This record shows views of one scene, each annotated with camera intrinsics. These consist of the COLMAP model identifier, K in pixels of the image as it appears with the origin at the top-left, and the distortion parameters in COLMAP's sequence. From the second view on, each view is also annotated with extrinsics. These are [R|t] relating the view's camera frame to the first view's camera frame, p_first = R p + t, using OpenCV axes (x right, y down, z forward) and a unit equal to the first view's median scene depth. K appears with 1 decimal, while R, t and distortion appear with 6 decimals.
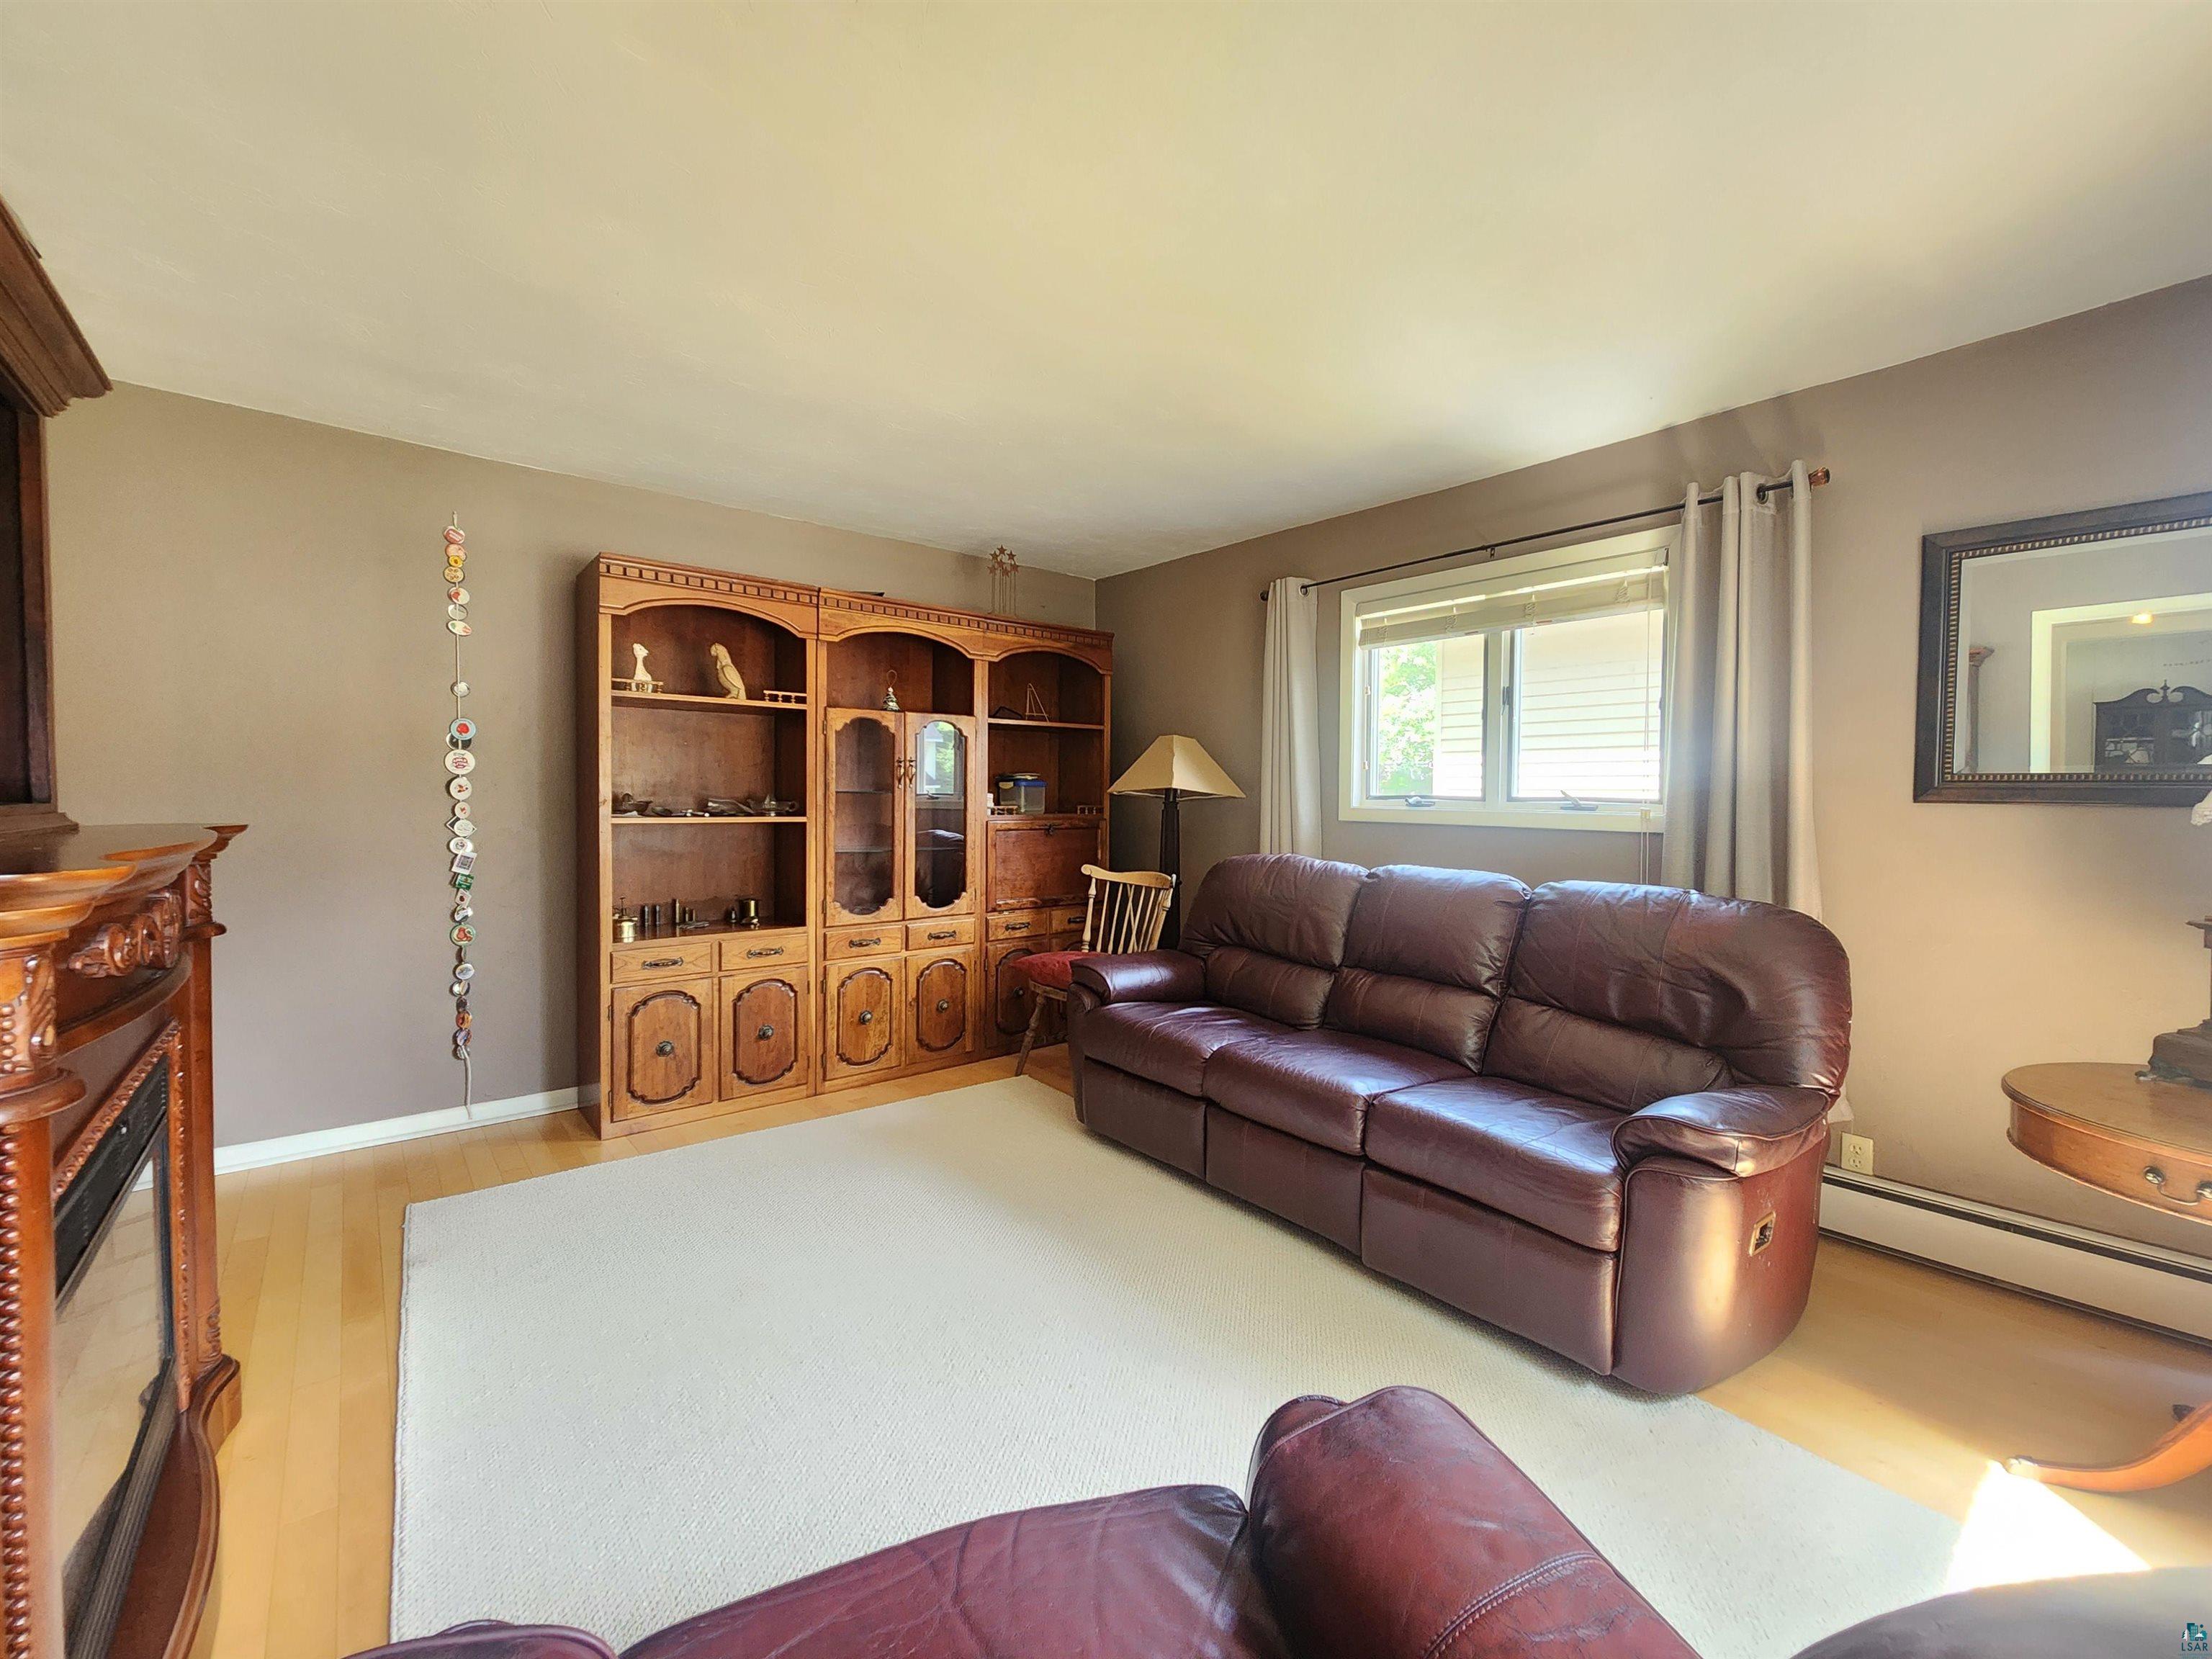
lens RADIAL K [[898.1, 0, 1108.4], [0, 898.1, 818.4], [0, 0, 1]] dist [-0.002349, -0.000680]
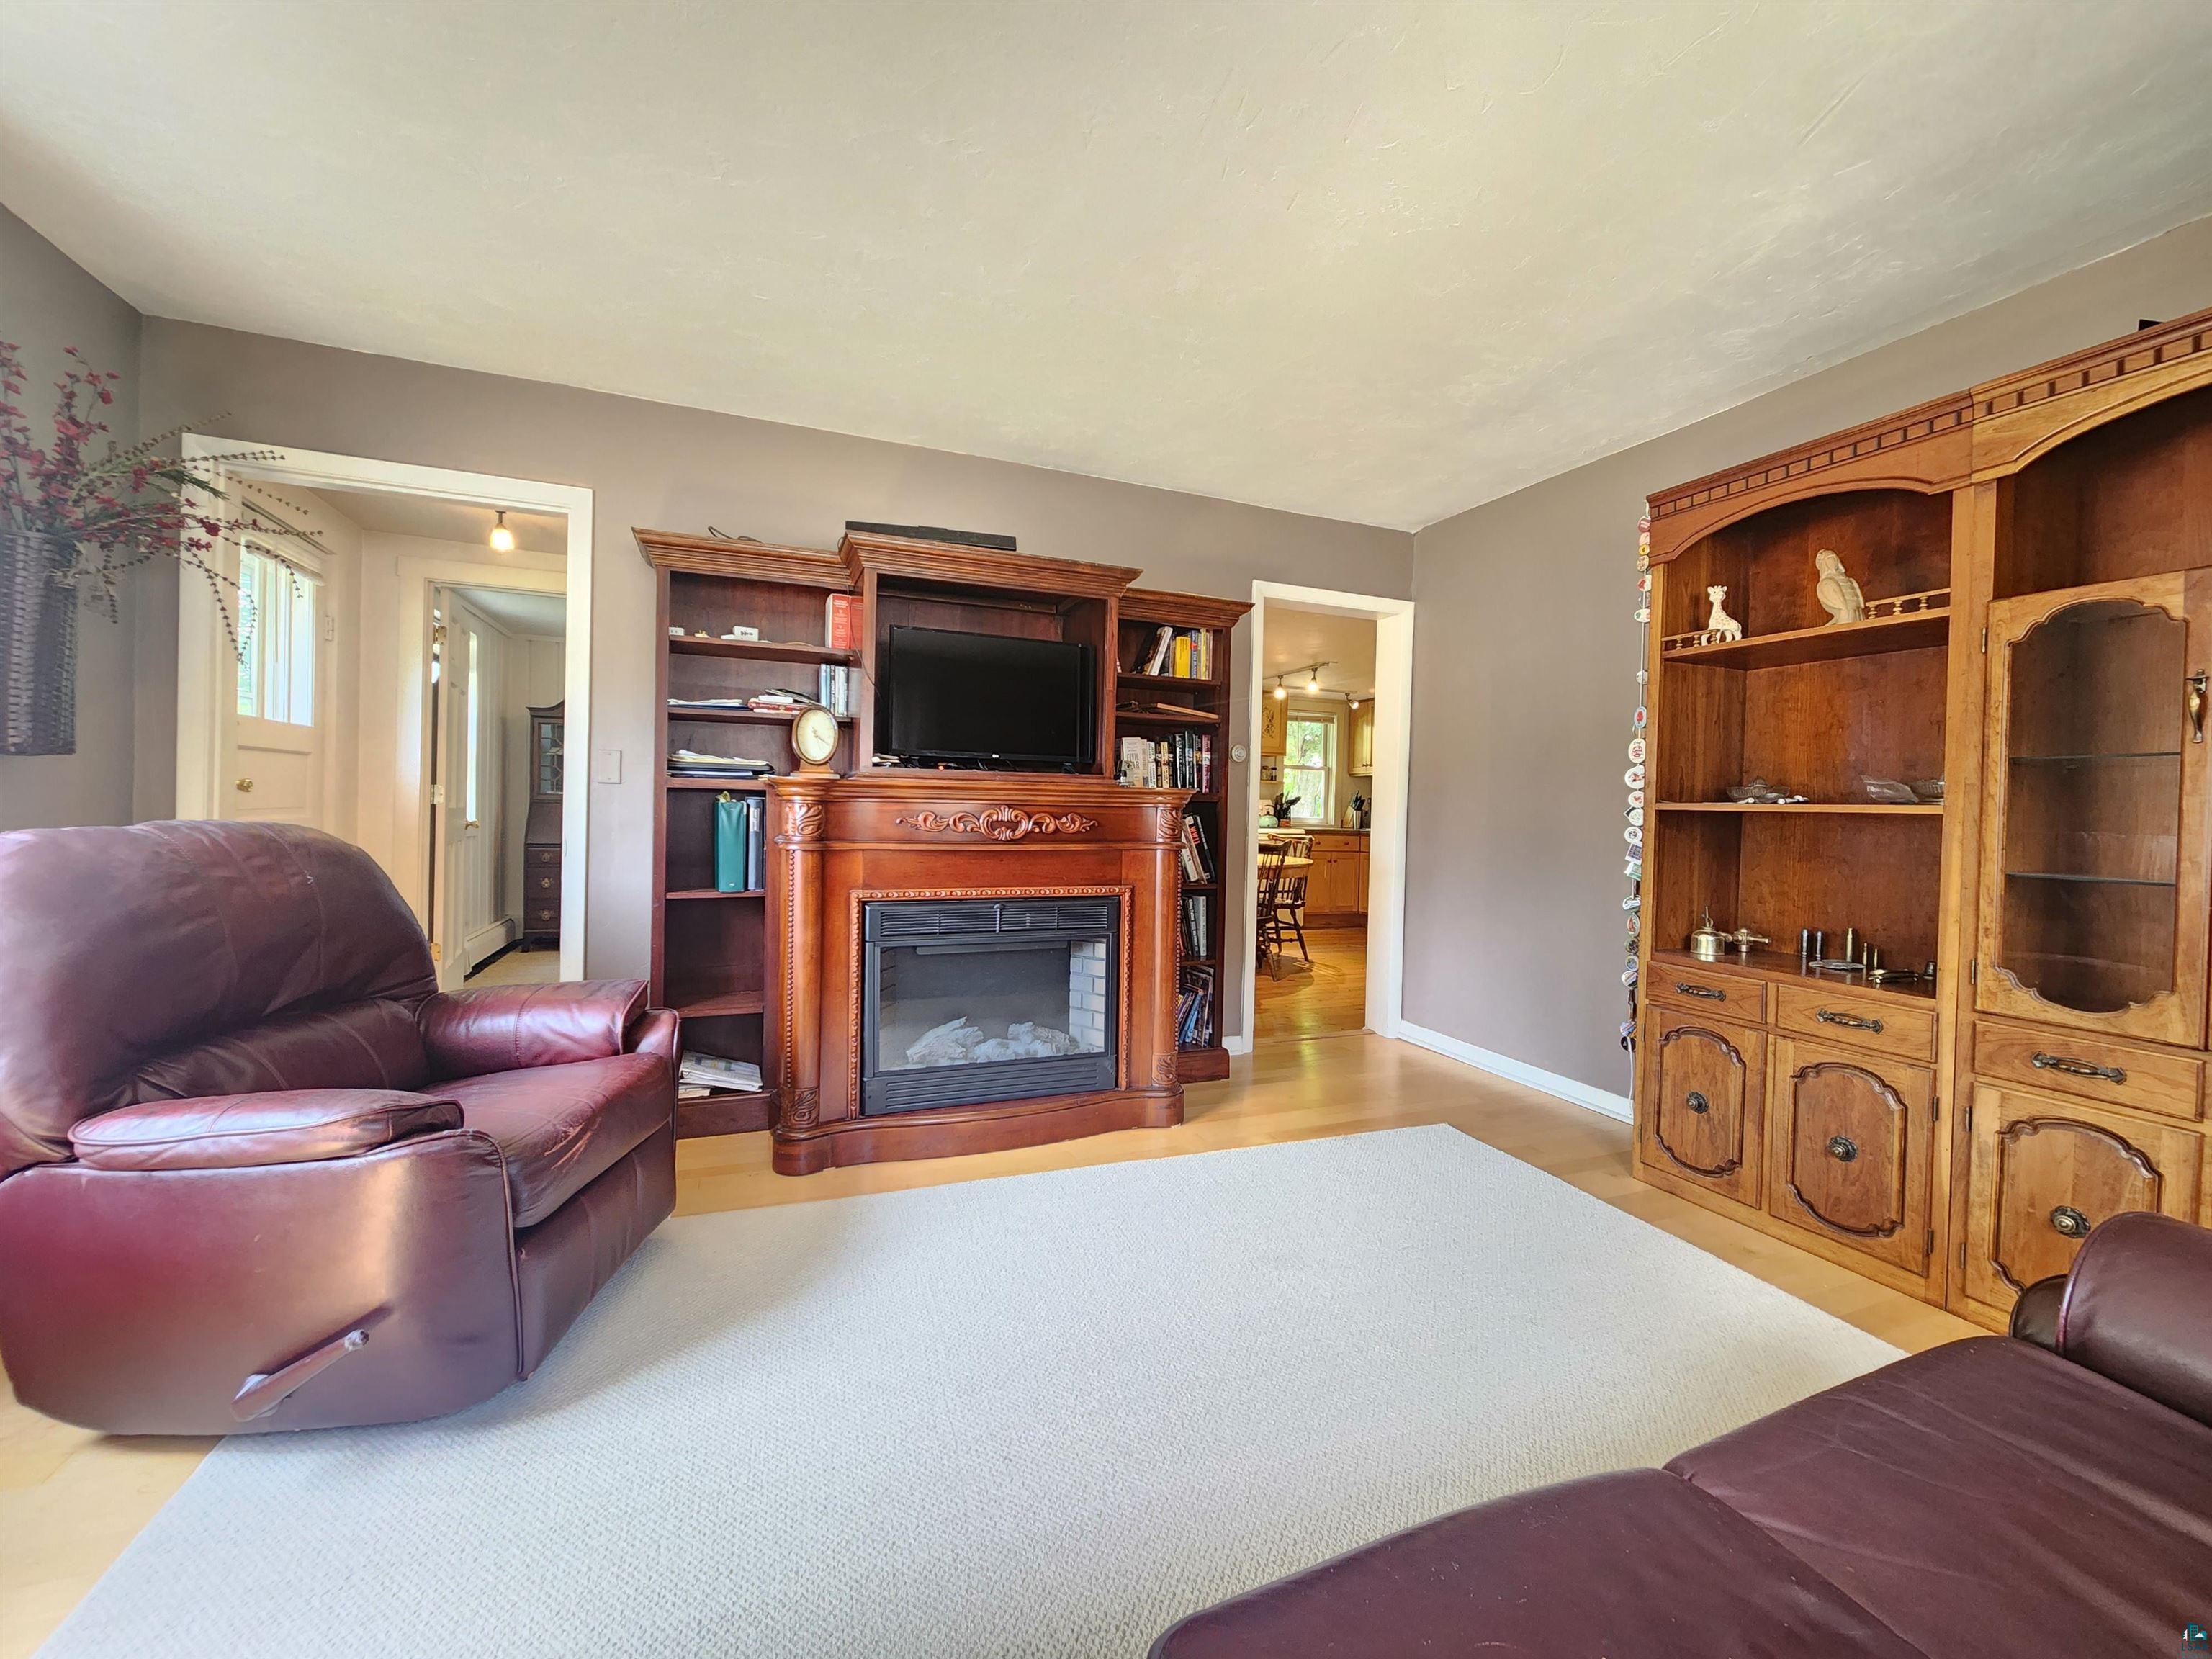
lens RADIAL K [[898.1, 0, 1108.4], [0, 898.1, 818.4], [0, 0, 1]] dist [-0.002349, -0.000680]
pose [[-0.304429, -0.002797, -0.952531, 0.388357], [-0.050271, 0.998649, 0.013135, 0.027506], [0.951208, 0.051883, -0.304158, 0.724819]]
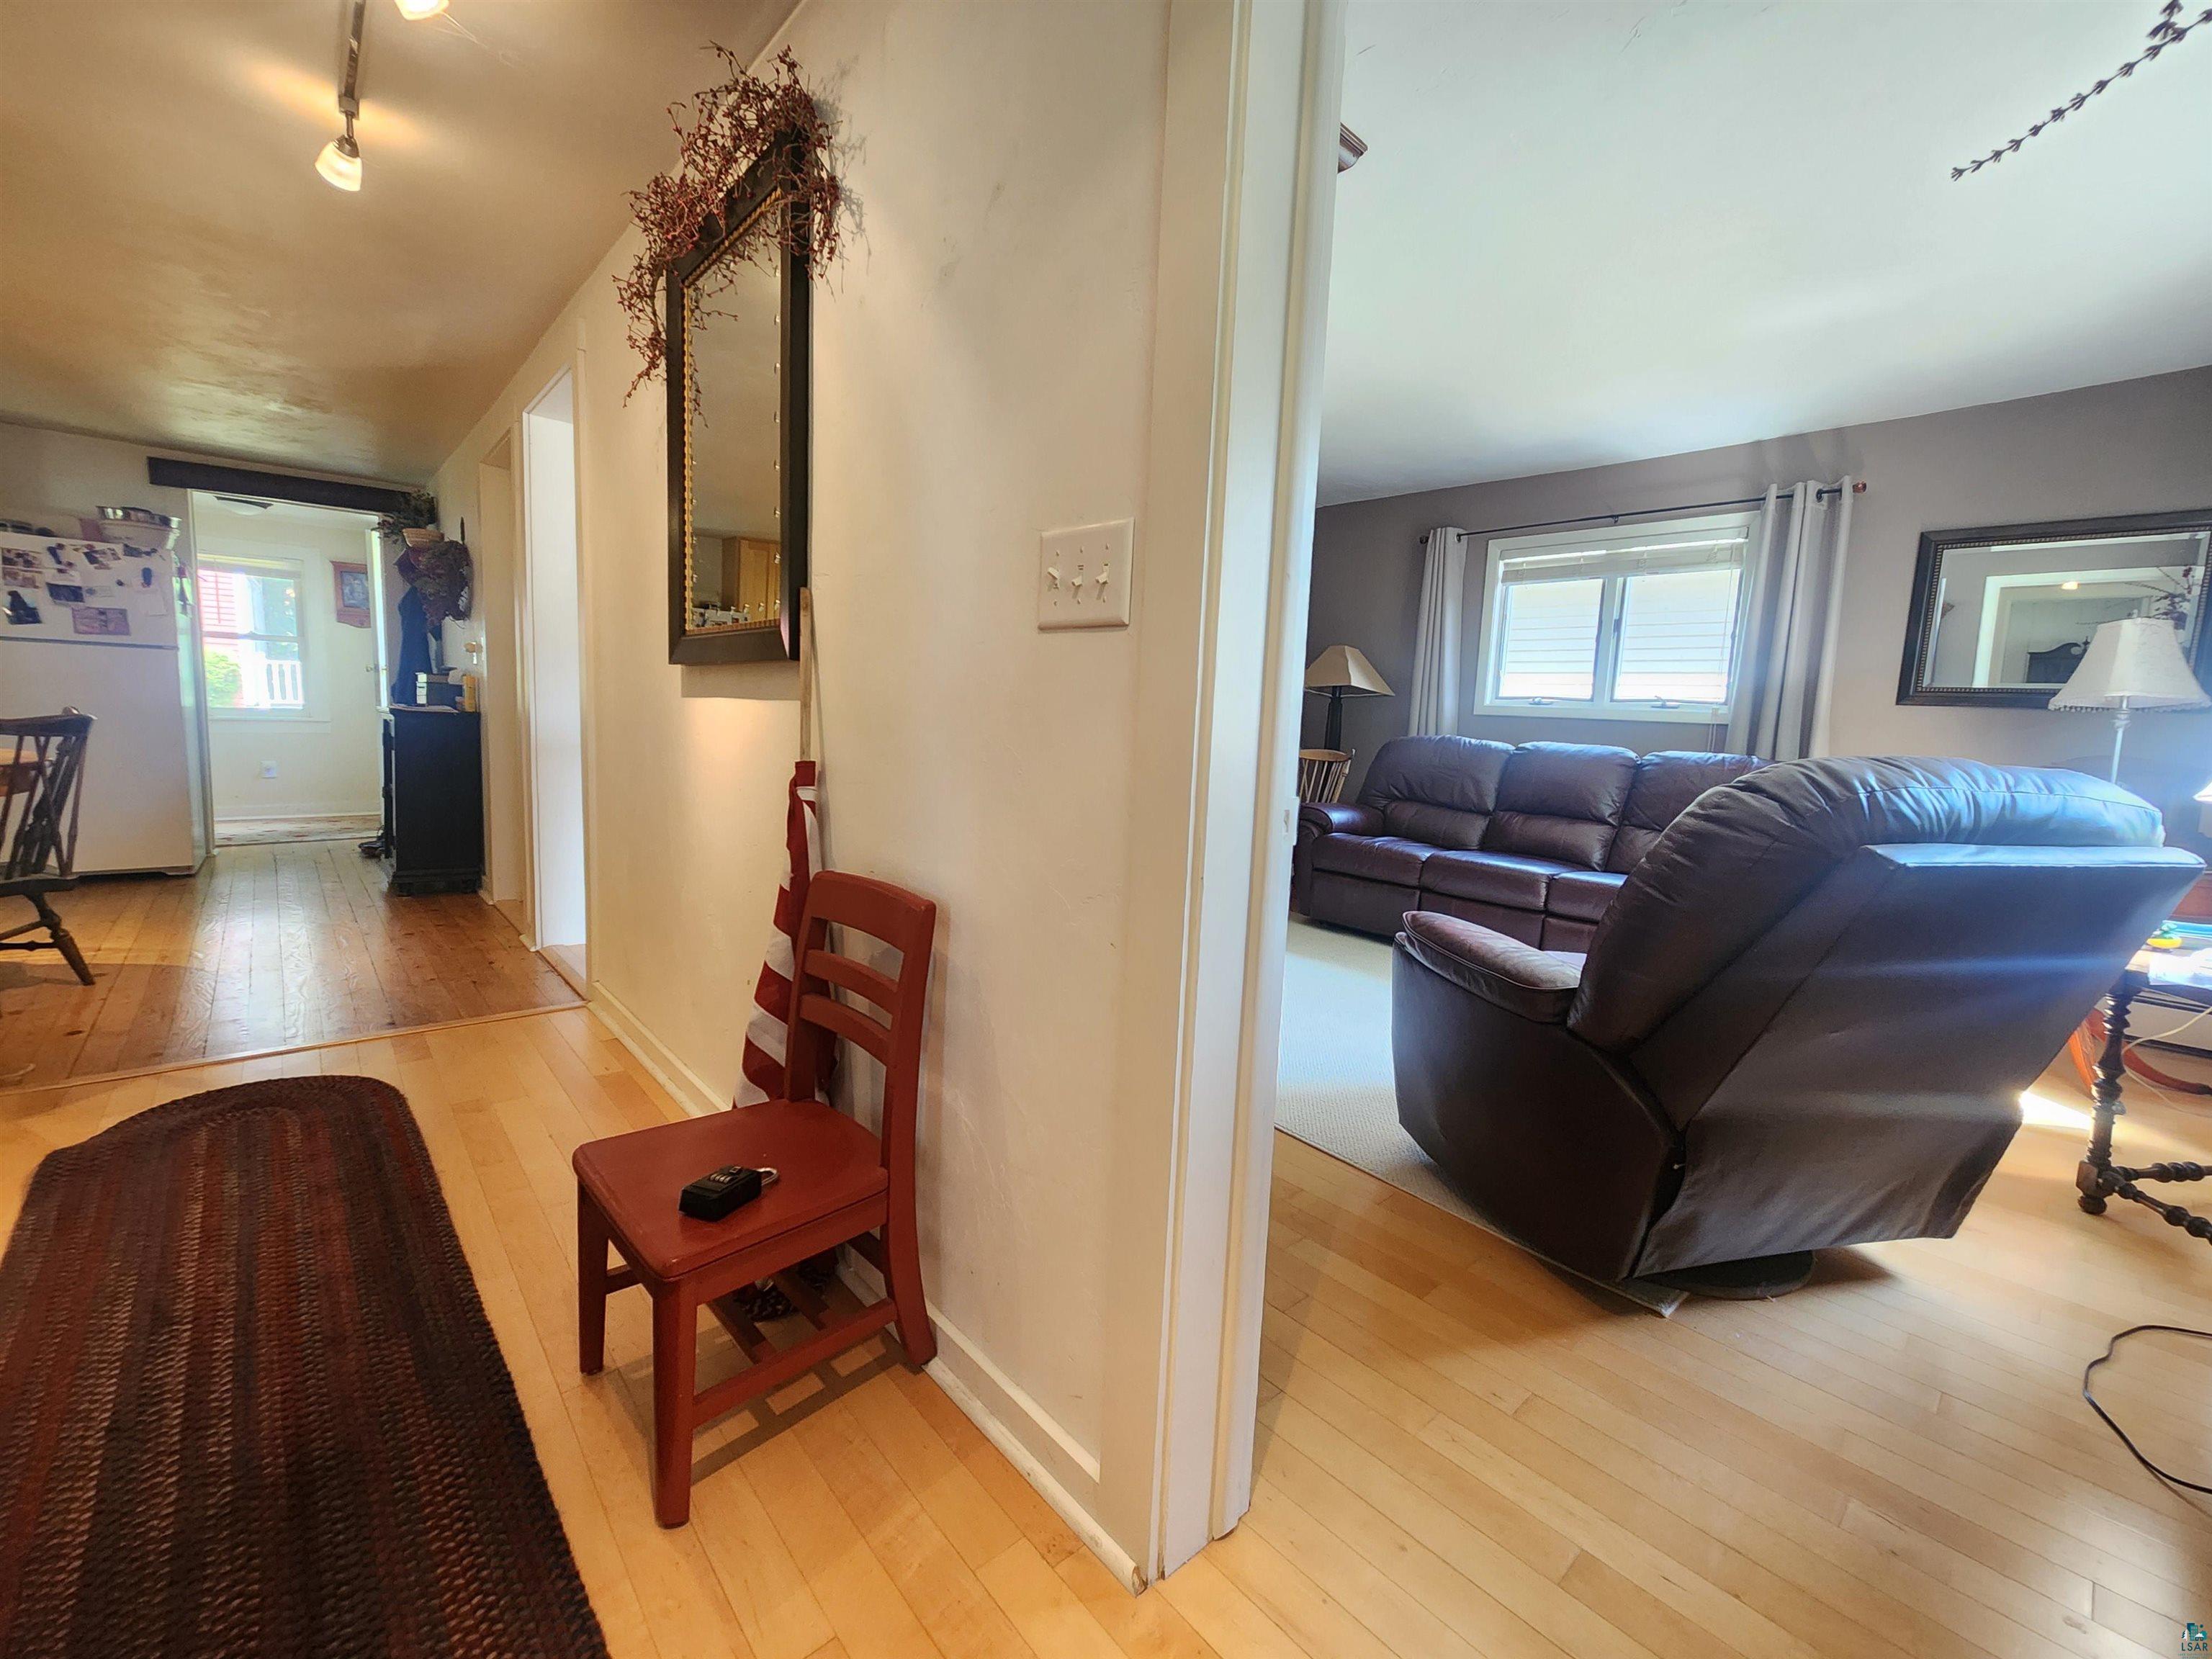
lens RADIAL K [[904.4, 0, 1117.2], [0, 904.4, 815.7], [0, 0, 1]] dist [-0.000059, -0.000599]
pose [[0.998364, 0.032193, 0.047245, -0.392637], [-0.036078, 0.995828, 0.083821, 0.068803], [-0.044349, -0.085388, 0.995360, -0.392692]]
